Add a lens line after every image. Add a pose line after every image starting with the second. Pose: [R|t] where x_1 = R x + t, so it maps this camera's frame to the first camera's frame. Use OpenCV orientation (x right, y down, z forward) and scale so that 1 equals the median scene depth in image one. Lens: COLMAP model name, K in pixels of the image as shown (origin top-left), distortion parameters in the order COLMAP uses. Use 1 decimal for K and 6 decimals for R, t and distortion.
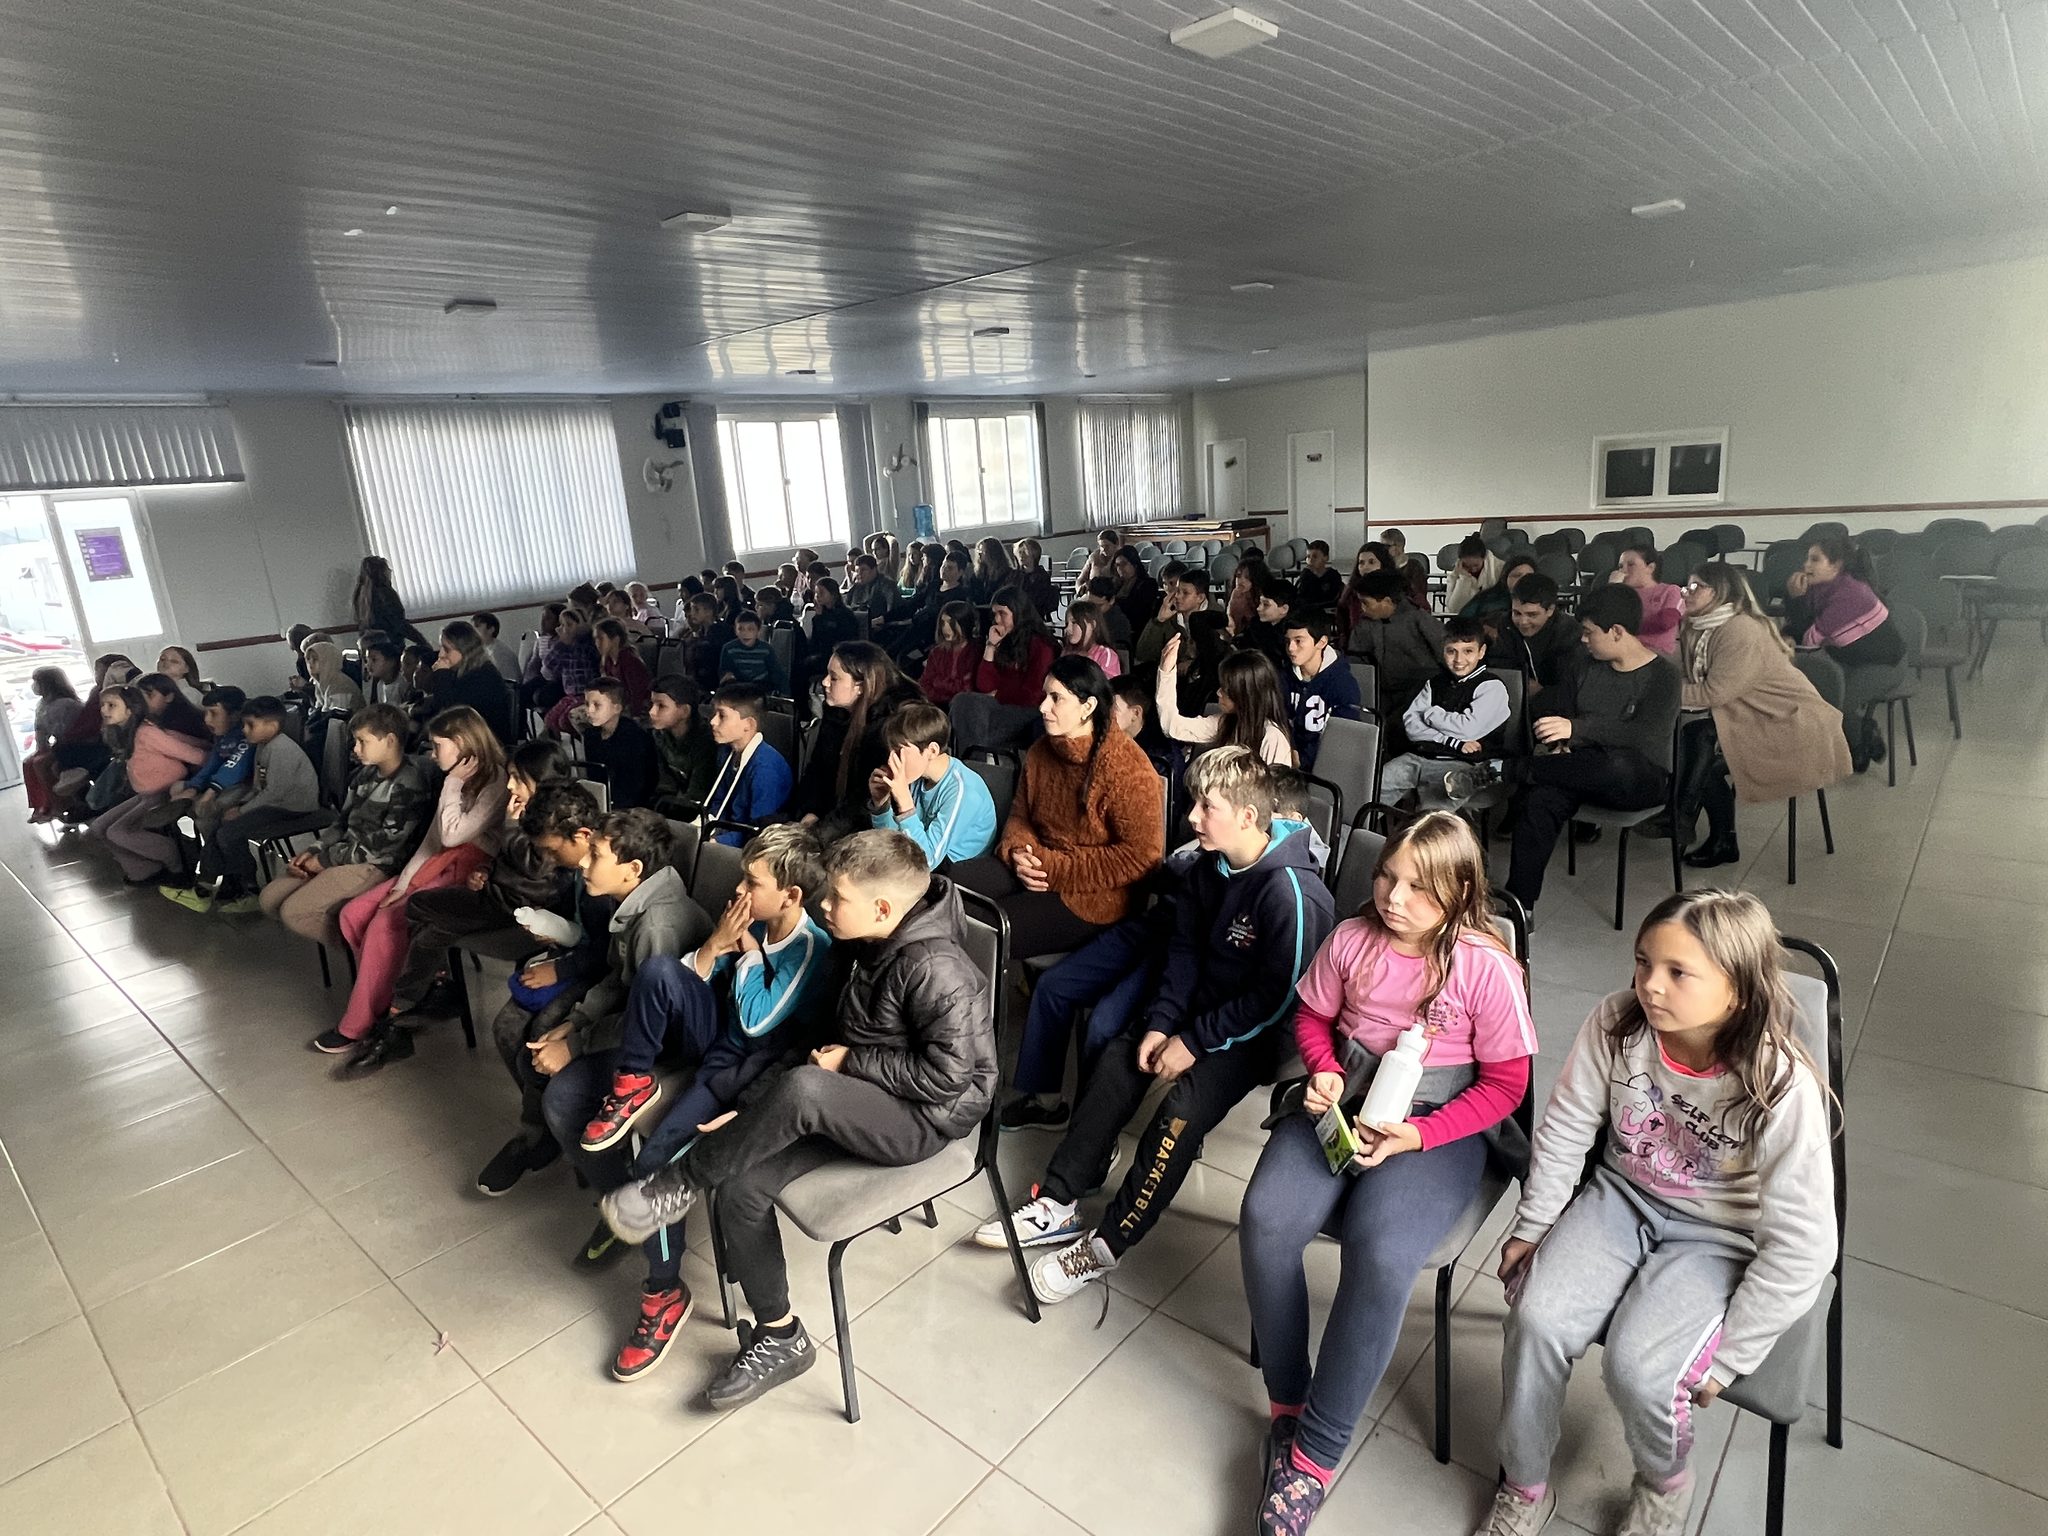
lens RADIAL K [[1139.2, 0, 1028.7], [0, 1139.2, 749.5], [0, 0, 1]] dist [0.012078, -0.001190]
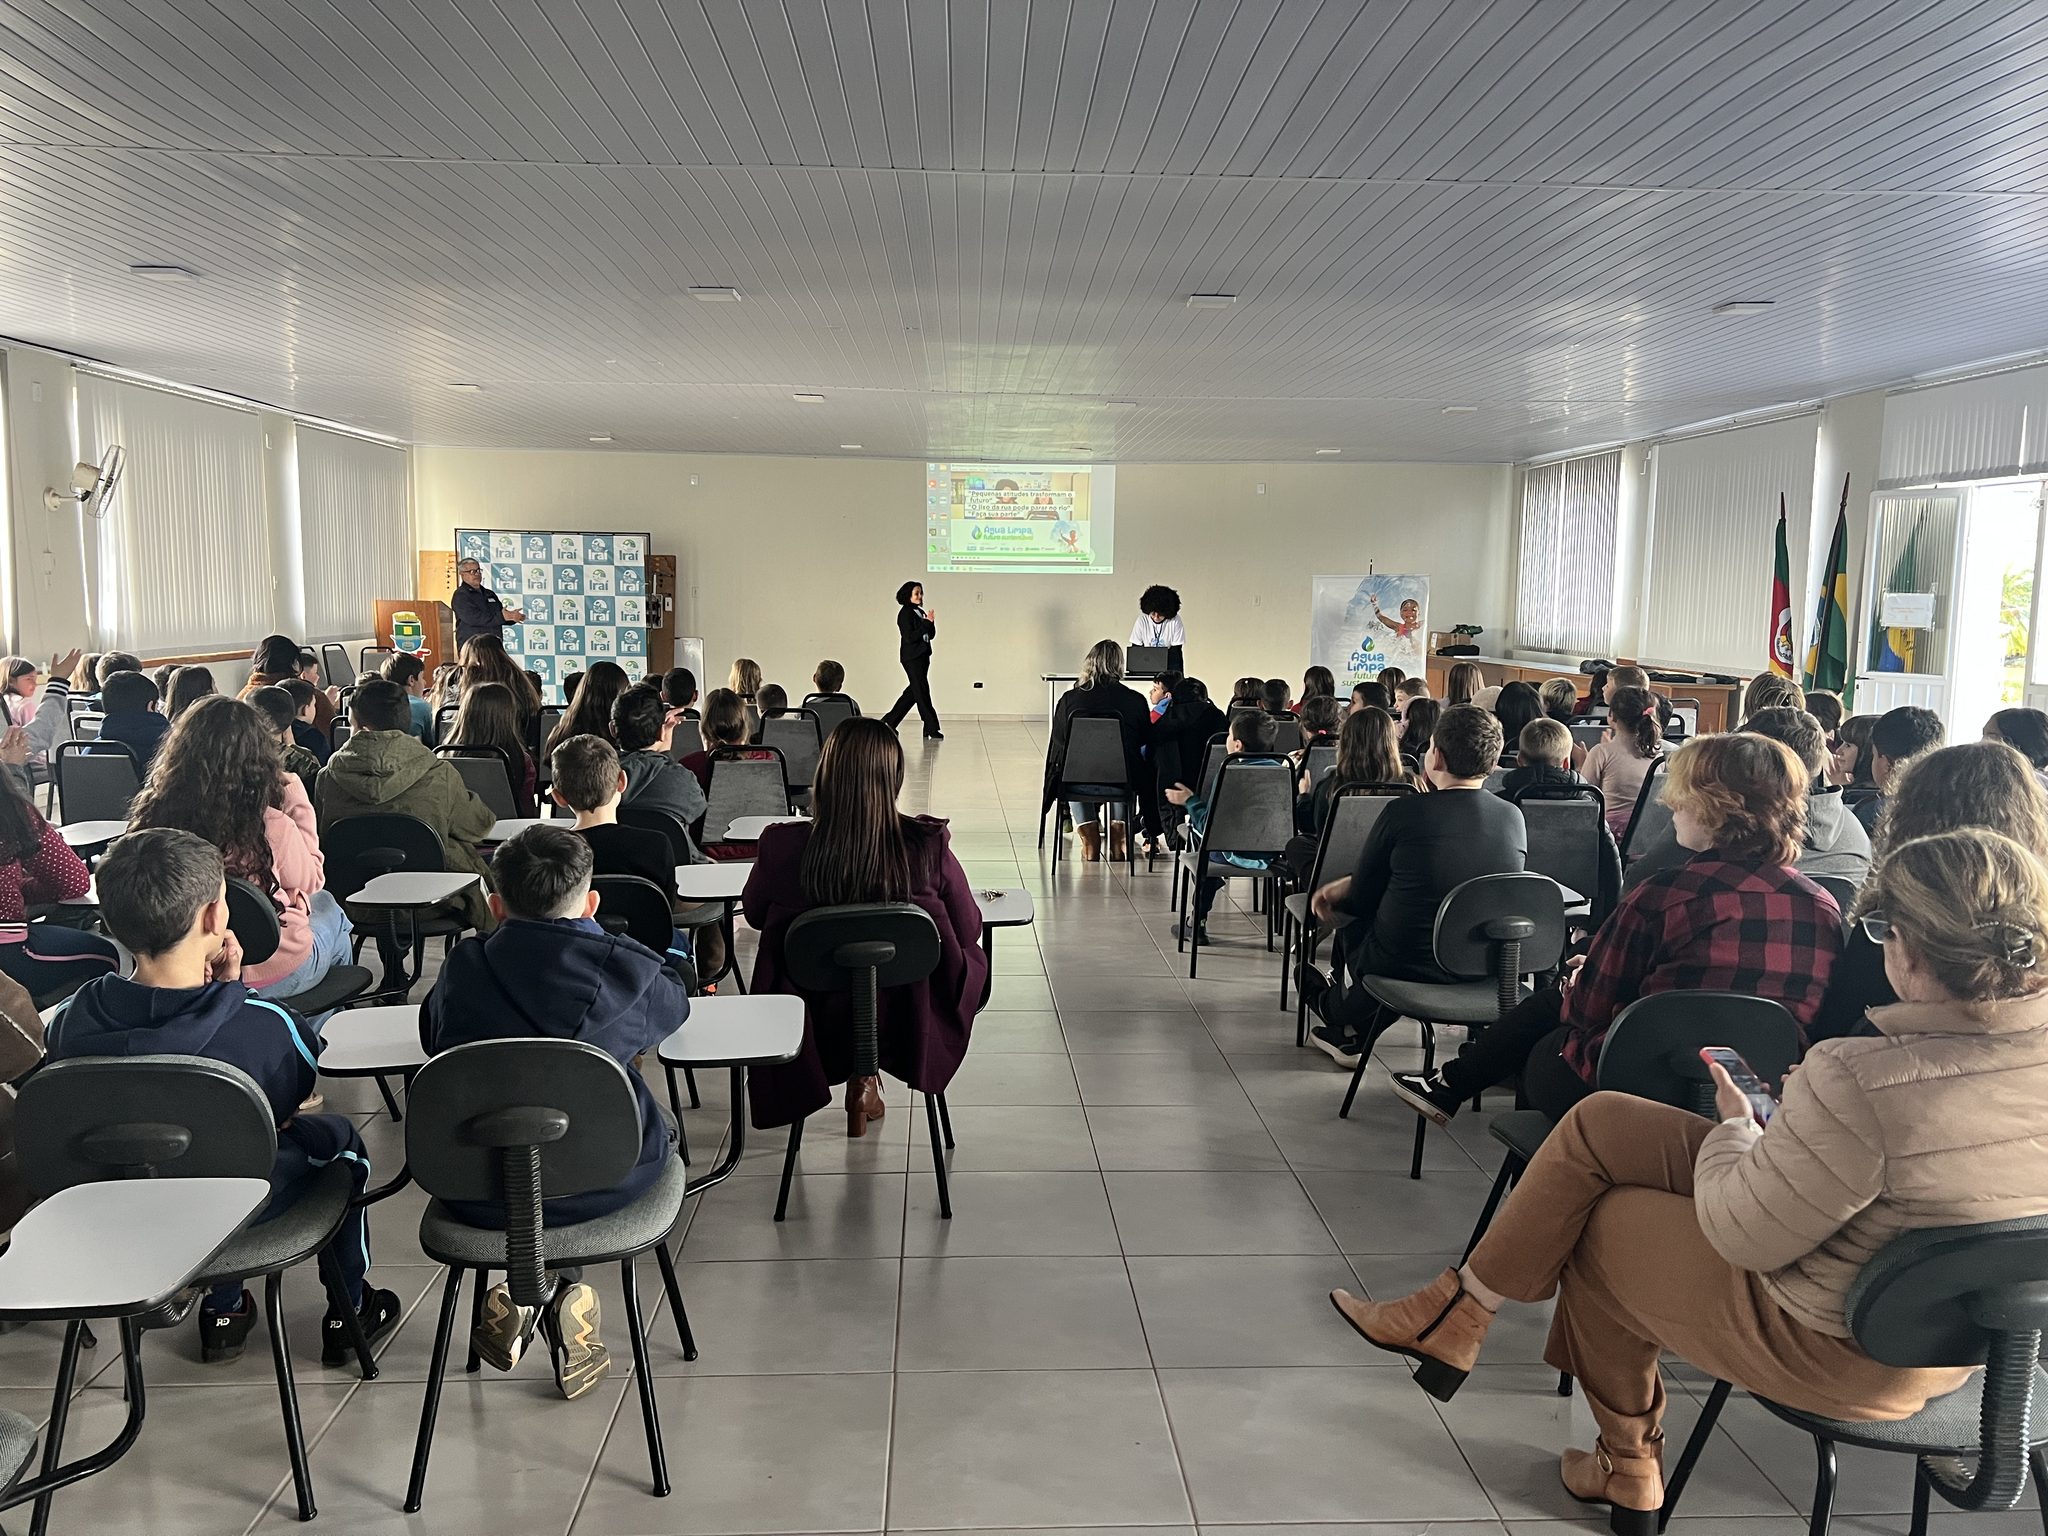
lens RADIAL K [[1528.7, 0, 1031.0], [0, 1528.7, 773.6], [0, 0, 1]] dist [0.050683, -0.050480]
pose [[-0.719243, 0.148468, -0.678709, 0.208233], [-0.117813, 0.936688, 0.329750, -0.195138], [0.684696, 0.317132, -0.656215, 0.834518]]
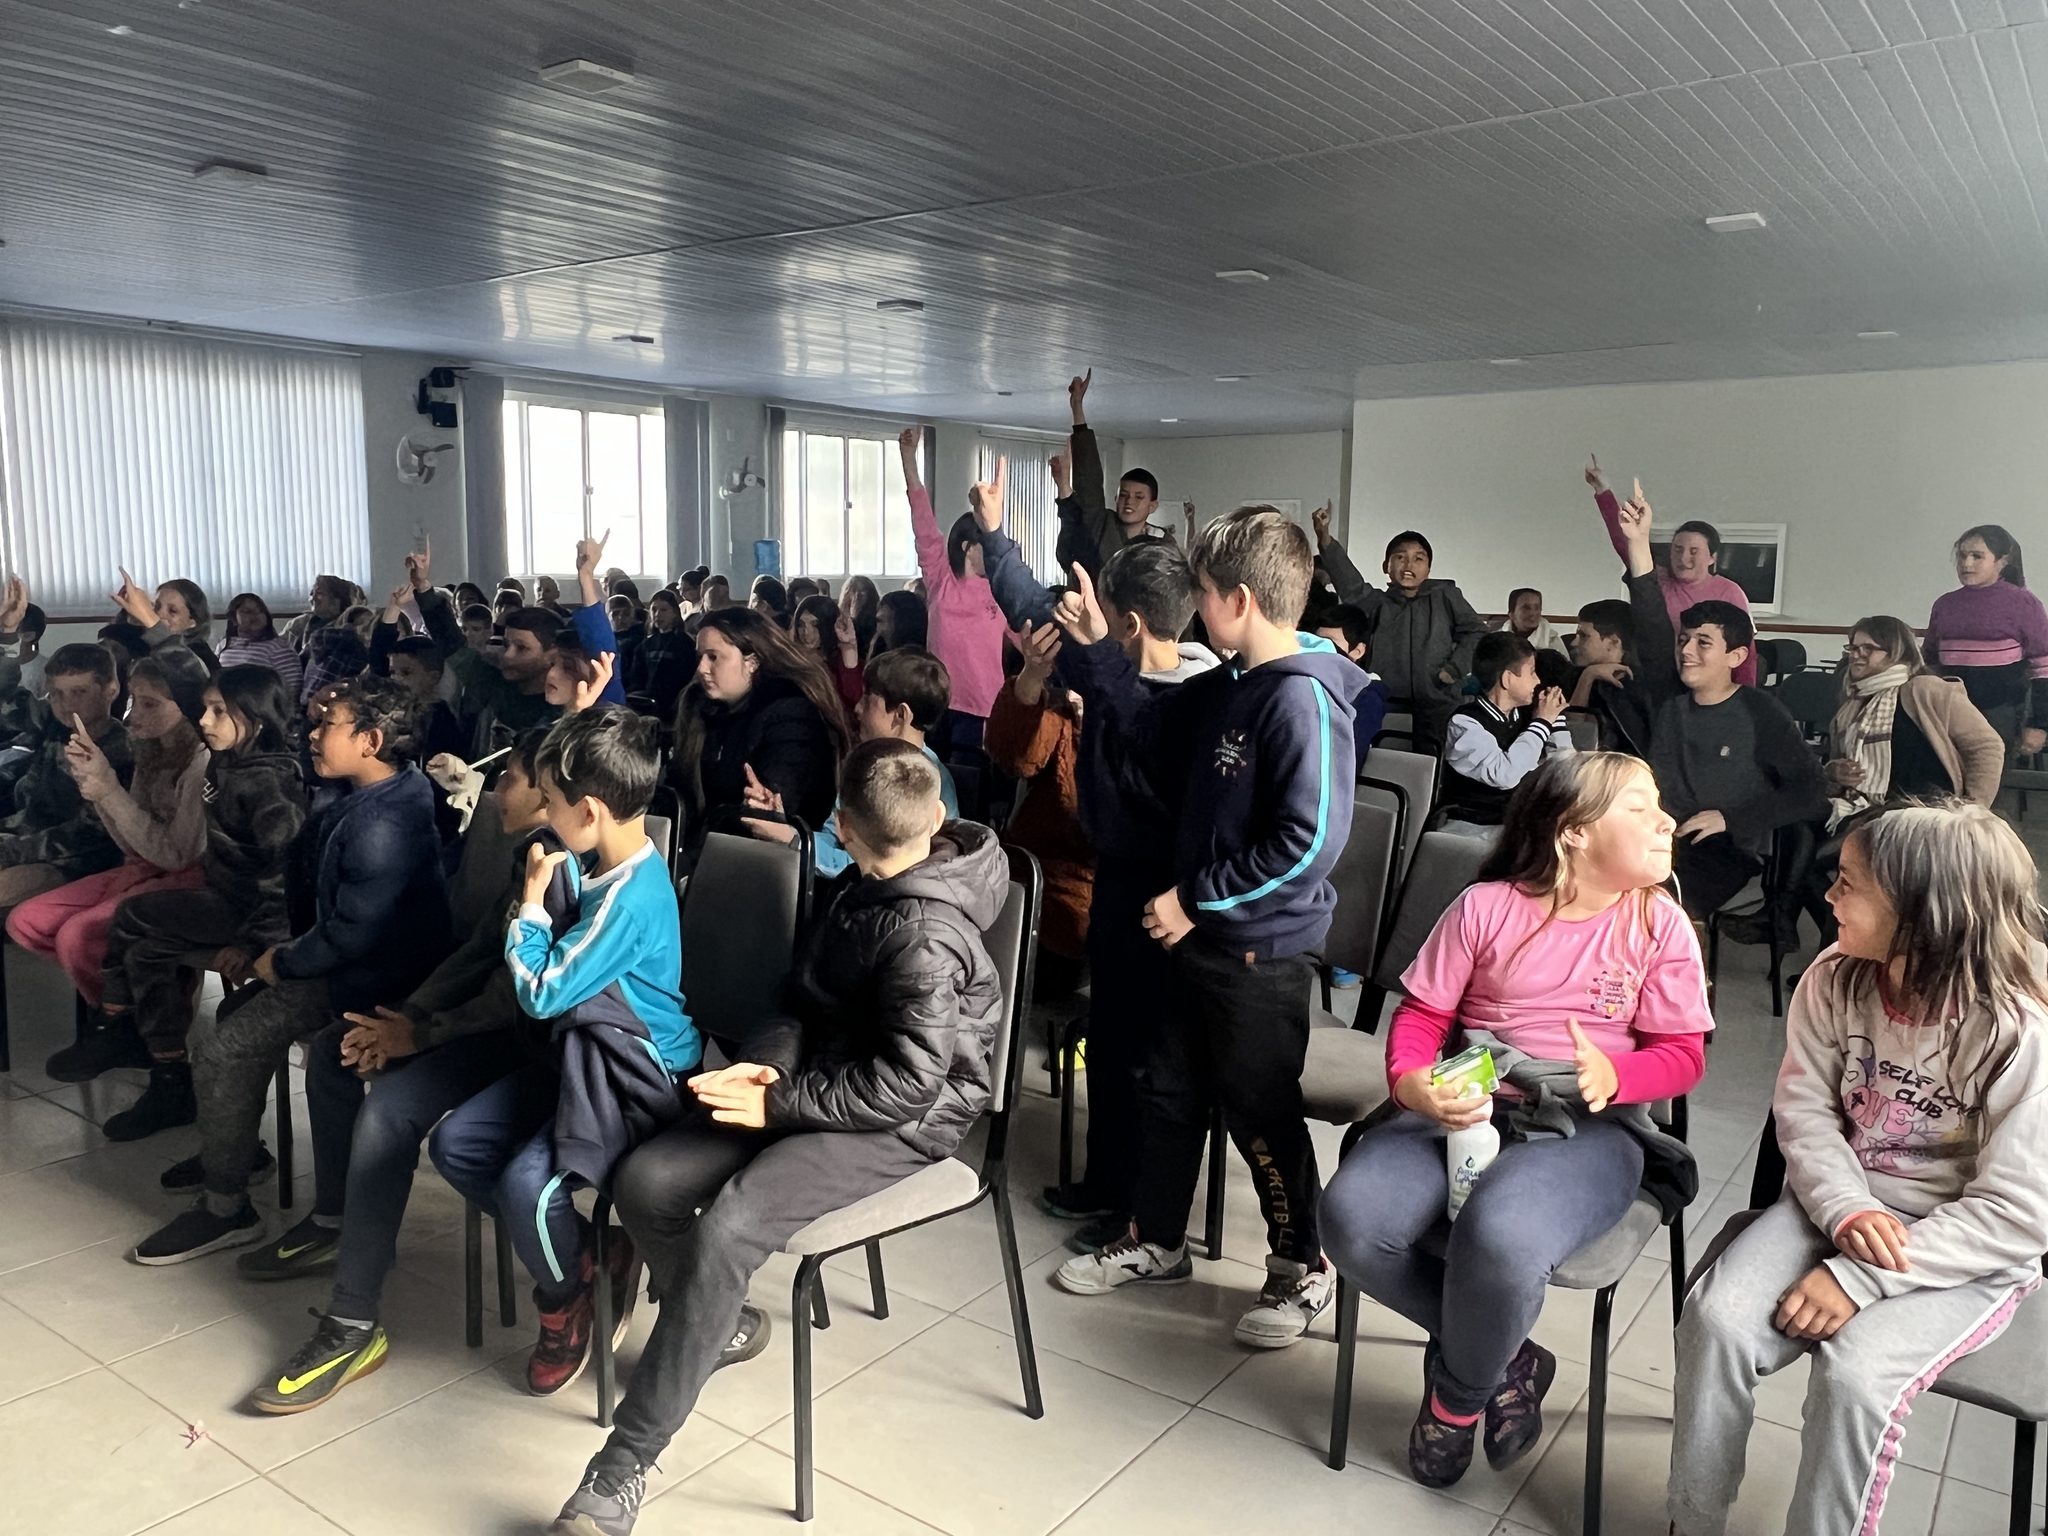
lens RADIAL K [[1528.7, 0, 1029.6], [0, 1528.7, 751.7], [0, 0, 1]] dist [0.050683, -0.050480]
pose [[0.991629, 0.072349, 0.106946, -0.025360], [-0.060757, 0.992300, -0.107931, 0.029732], [-0.113932, 0.100529, 0.988389, -0.008150]]
